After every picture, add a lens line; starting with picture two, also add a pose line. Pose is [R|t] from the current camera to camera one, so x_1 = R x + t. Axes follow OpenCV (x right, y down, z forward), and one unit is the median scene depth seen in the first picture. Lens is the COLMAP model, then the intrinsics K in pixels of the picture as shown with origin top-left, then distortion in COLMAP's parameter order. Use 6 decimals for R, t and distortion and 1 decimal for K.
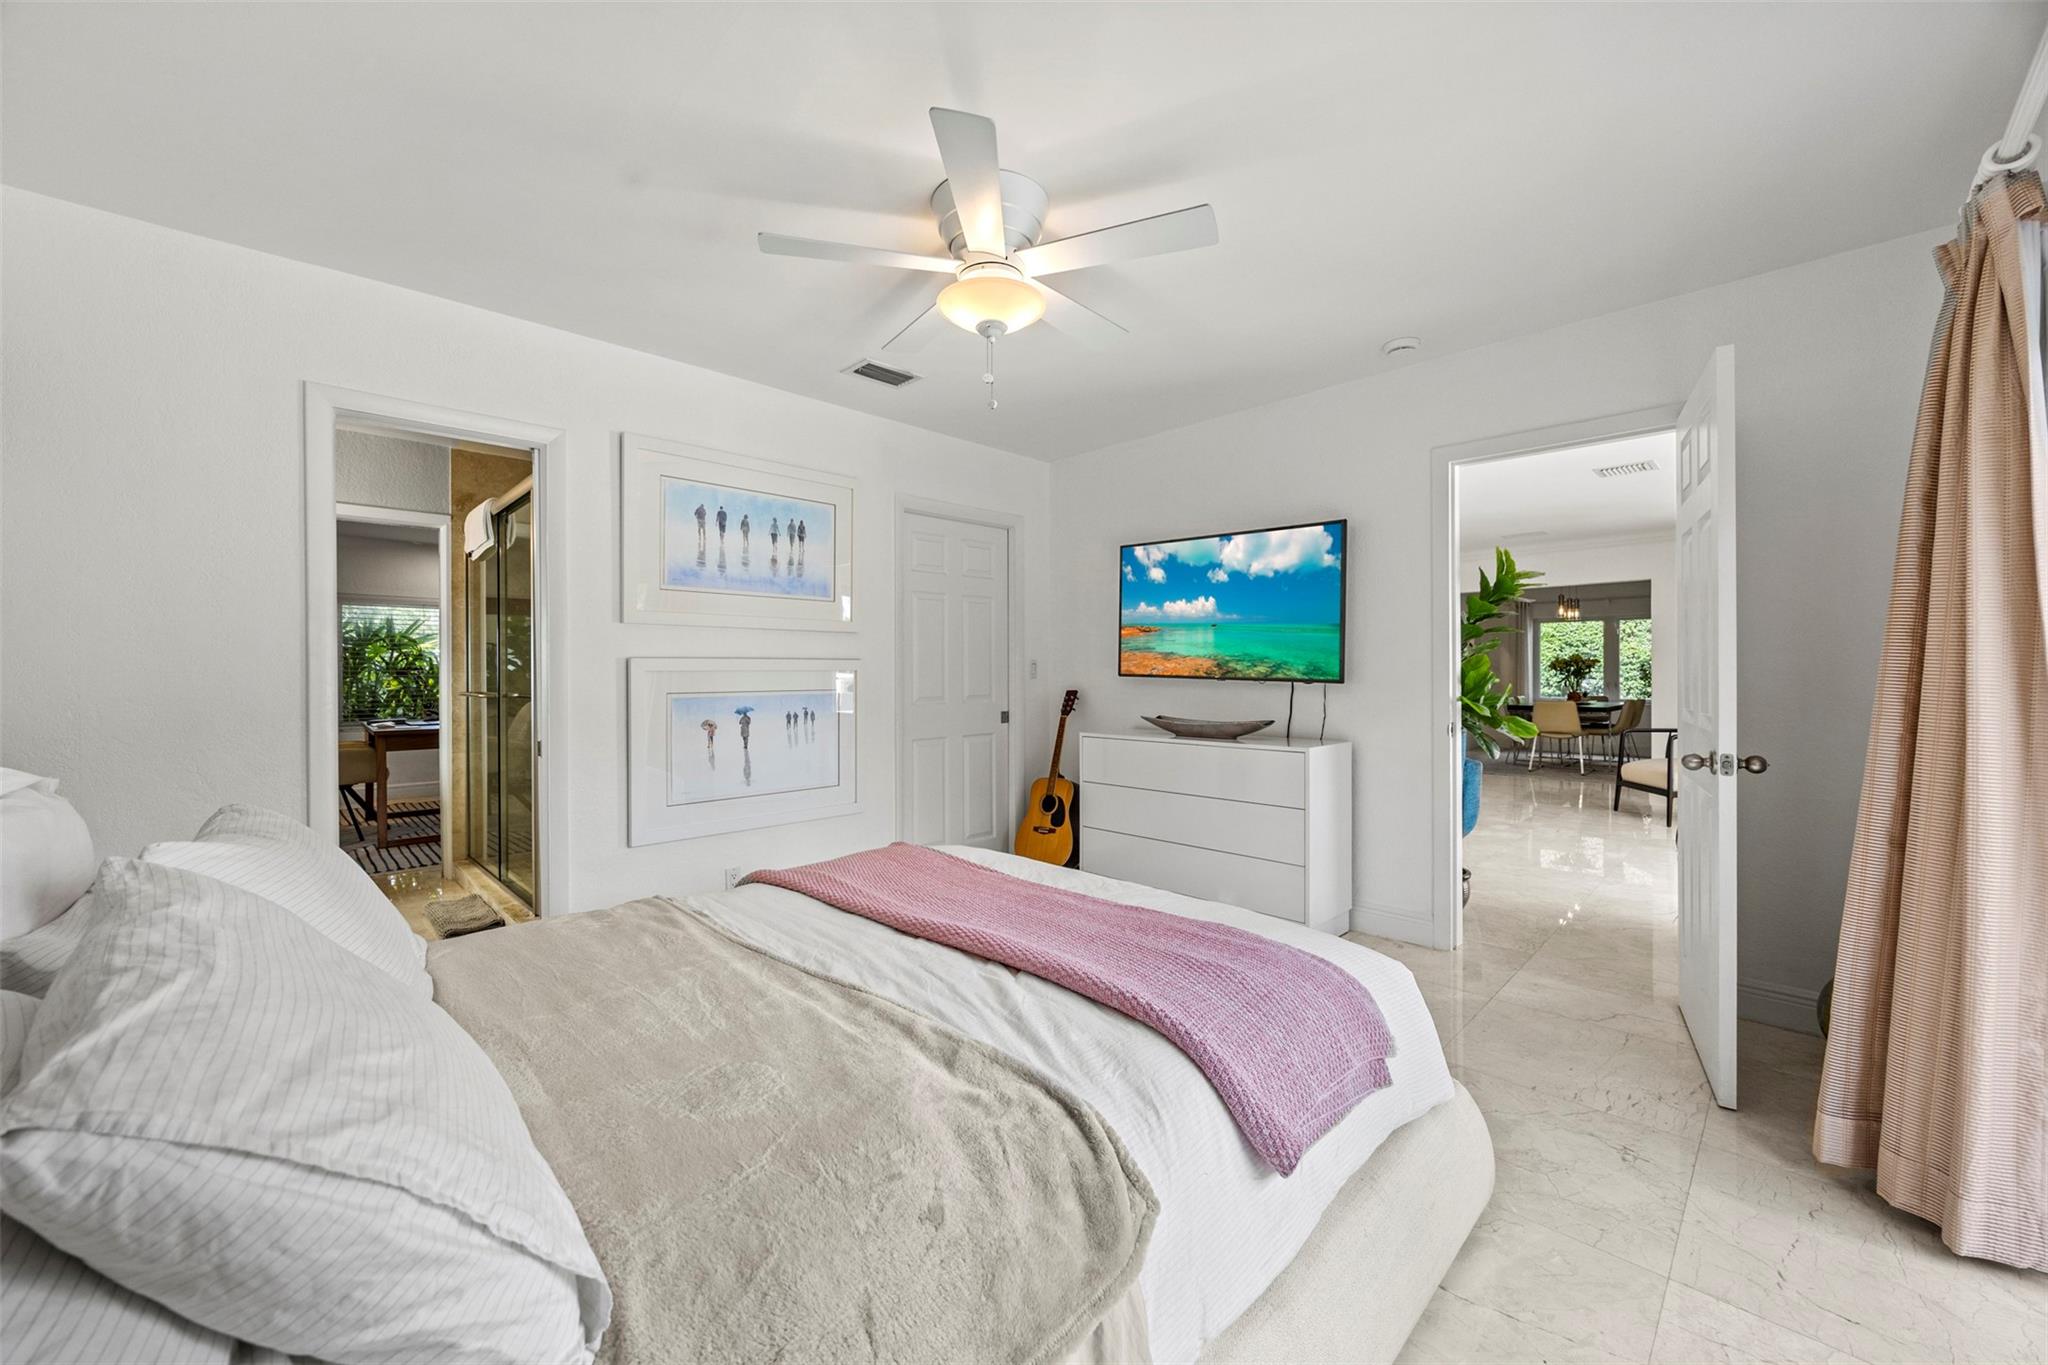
lens RADIAL K [[775.1, 0, 1026.2], [0, 775.1, 682.0], [0, 0, 1]] dist [-0.000020, 0.000066]
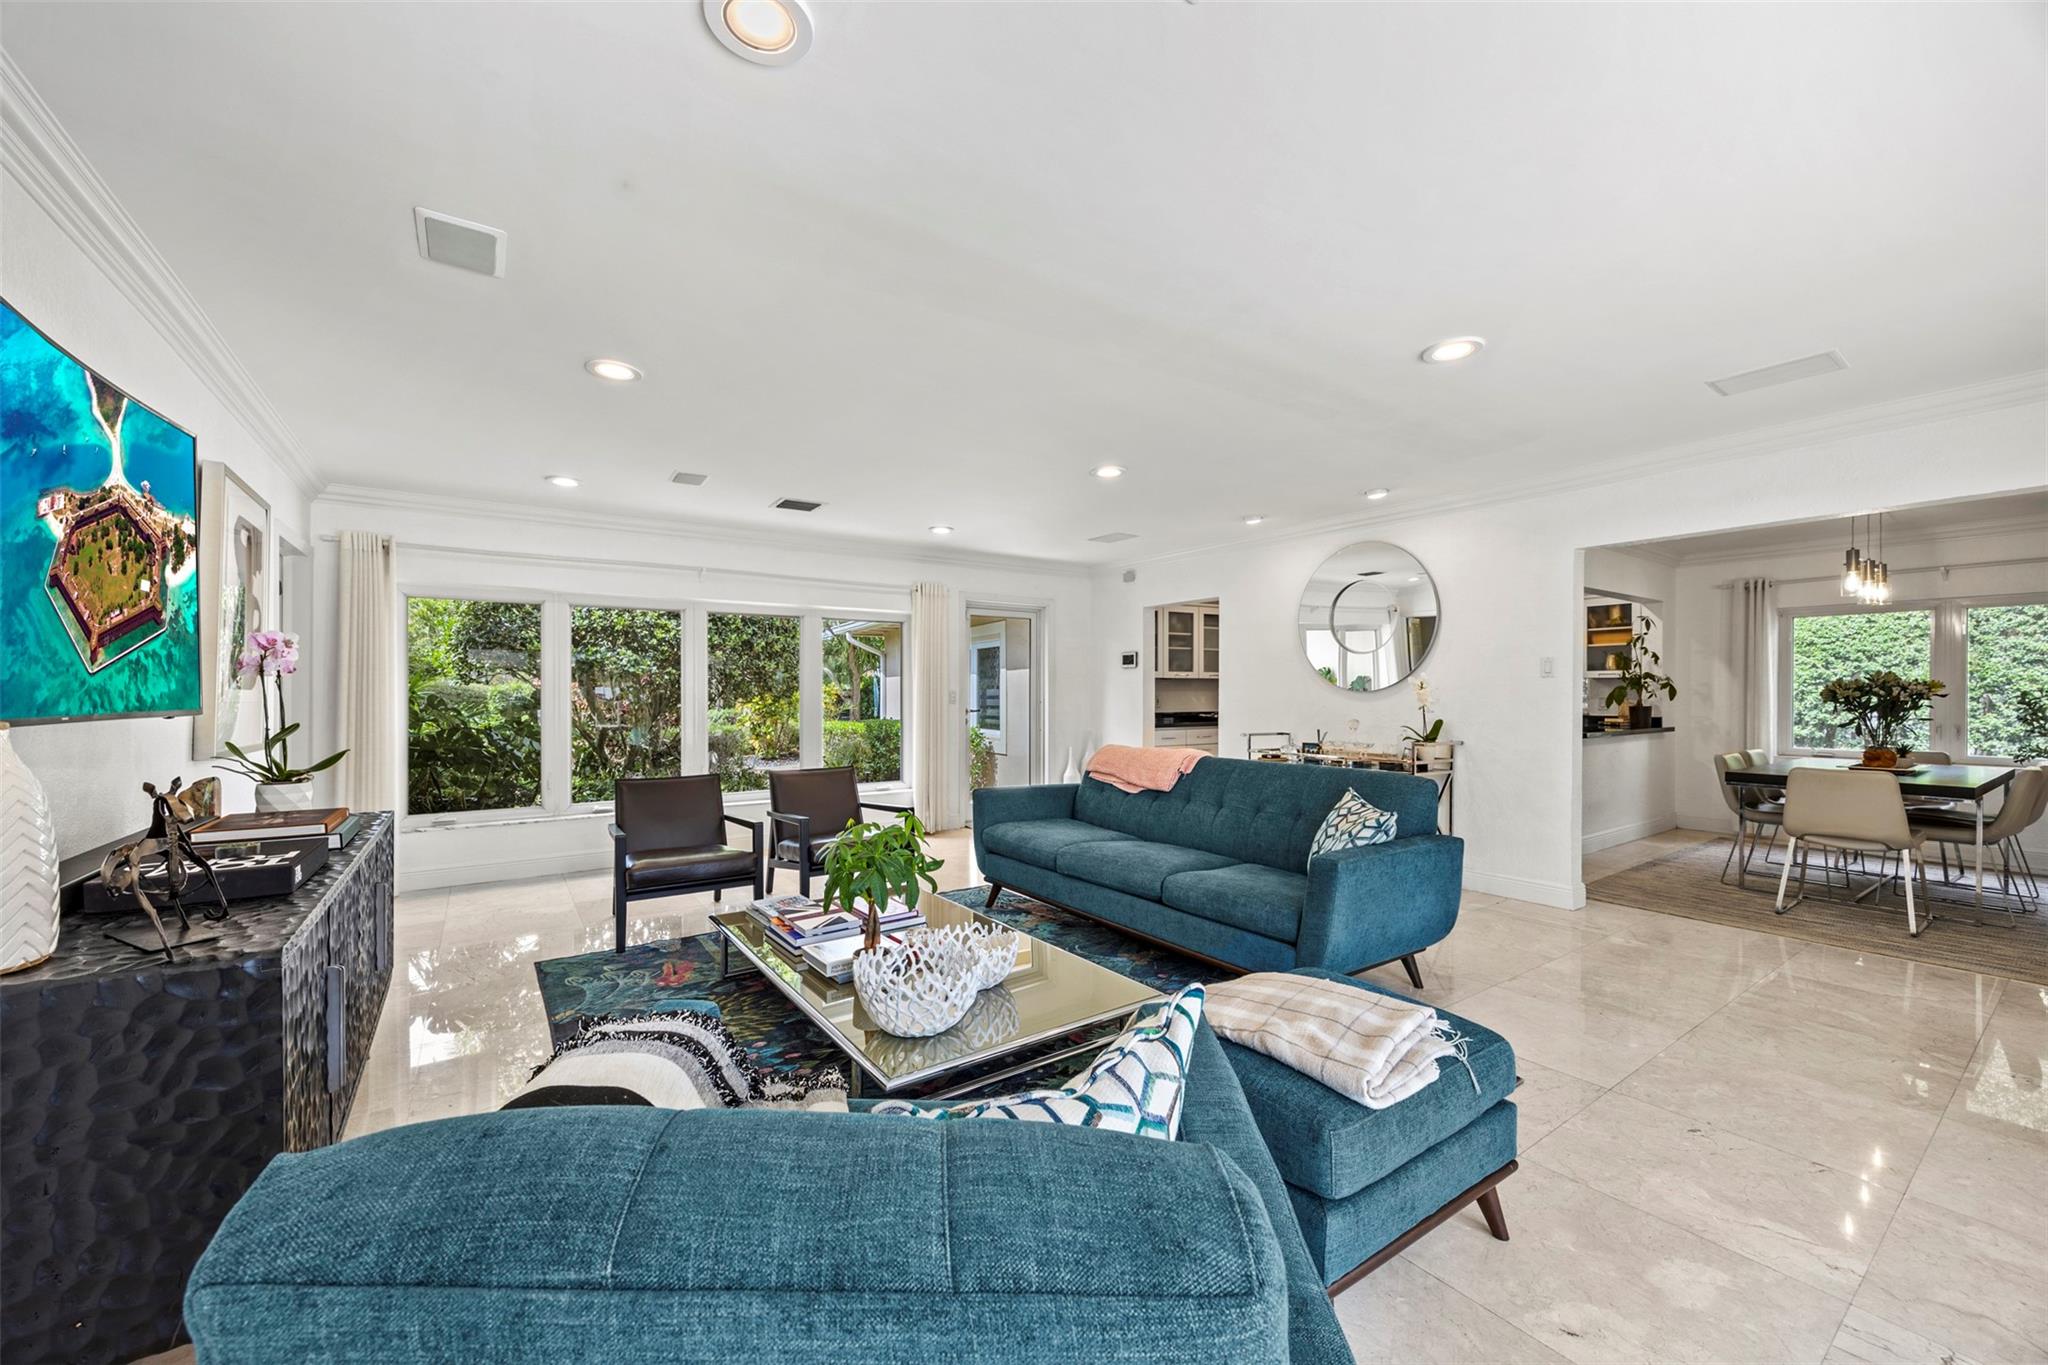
lens RADIAL K [[775.1, 0, 1022.9], [0, 775.1, 693.1], [0, 0, 1]] dist [-0.000020, 0.000066]
pose [[0.984525, 0.003185, -0.175218, 0.245342], [-0.005621, 0.999894, -0.013410, -0.012298], [0.175157, 0.014187, 0.984438, 0.403108]]
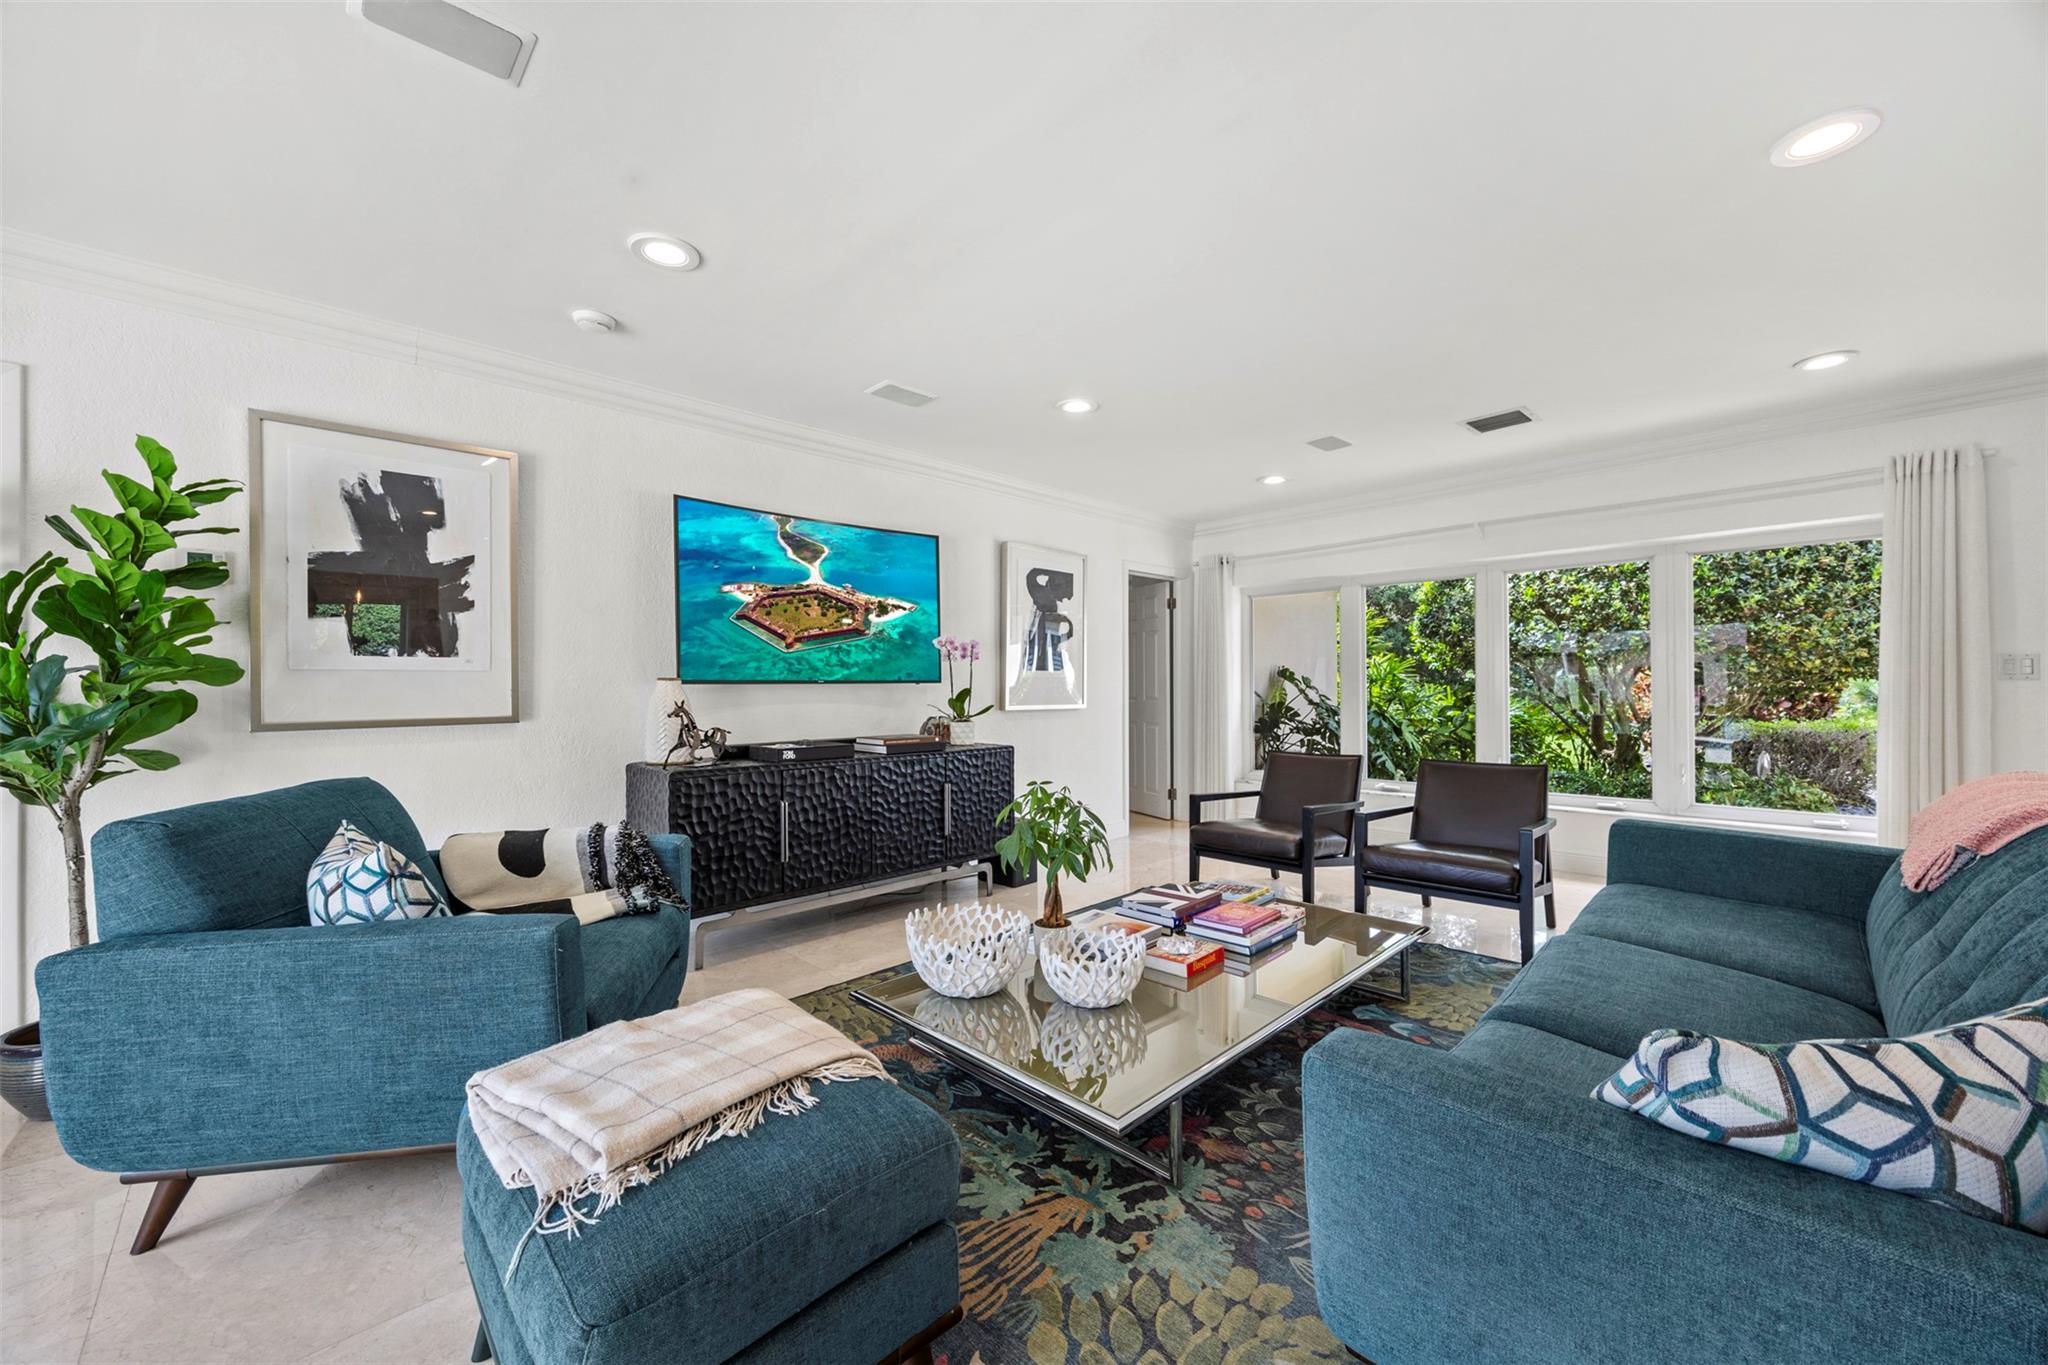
lens RADIAL K [[775.1, 0, 1025.2], [0, 775.1, 682.5], [0, 0, 1]] dist [-0.000020, 0.000066]
pose [[0.000622, -0.001152, -0.999999, 0.988534], [-0.006544, 0.999978, -0.001156, 0.011407], [0.999978, 0.006545, 0.000614, 1.507210]]
